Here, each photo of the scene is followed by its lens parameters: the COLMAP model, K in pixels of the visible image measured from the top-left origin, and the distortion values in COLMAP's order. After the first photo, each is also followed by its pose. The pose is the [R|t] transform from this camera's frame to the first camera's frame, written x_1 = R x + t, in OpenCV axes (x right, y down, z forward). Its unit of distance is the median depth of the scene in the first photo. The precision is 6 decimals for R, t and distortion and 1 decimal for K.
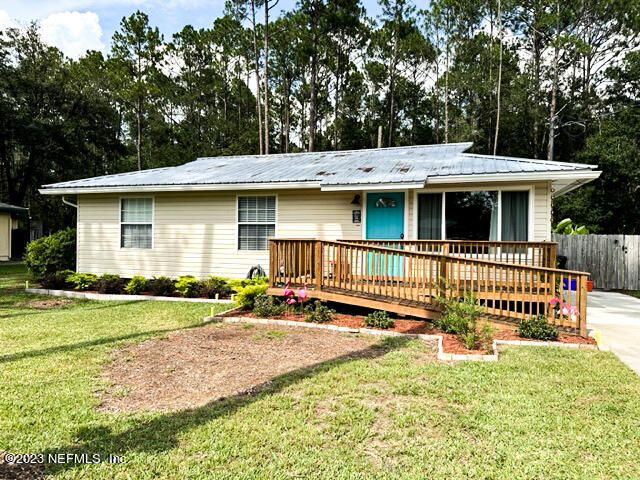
lens RADIAL K [[449.8, 0, 320.0], [0, 449.8, 240.0], [0, 0, 1]] dist [-0.003217, -0.004064]
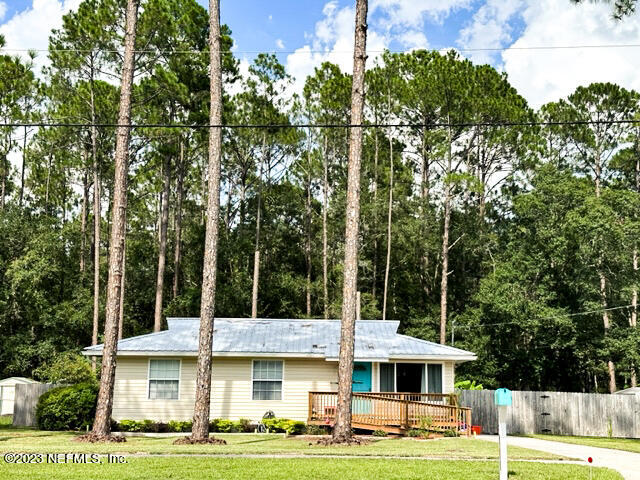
lens RADIAL K [[936.5, 0, 320.0], [0, 936.5, 240.0], [0, 0, 1]] dist [0.123236, -0.075279]
pose [[0.939328, 0.057572, 0.338155, -1.071405], [-0.000801, 0.986180, -0.165675, 0.017936], [-0.343020, 0.155352, 0.926392, -1.979157]]
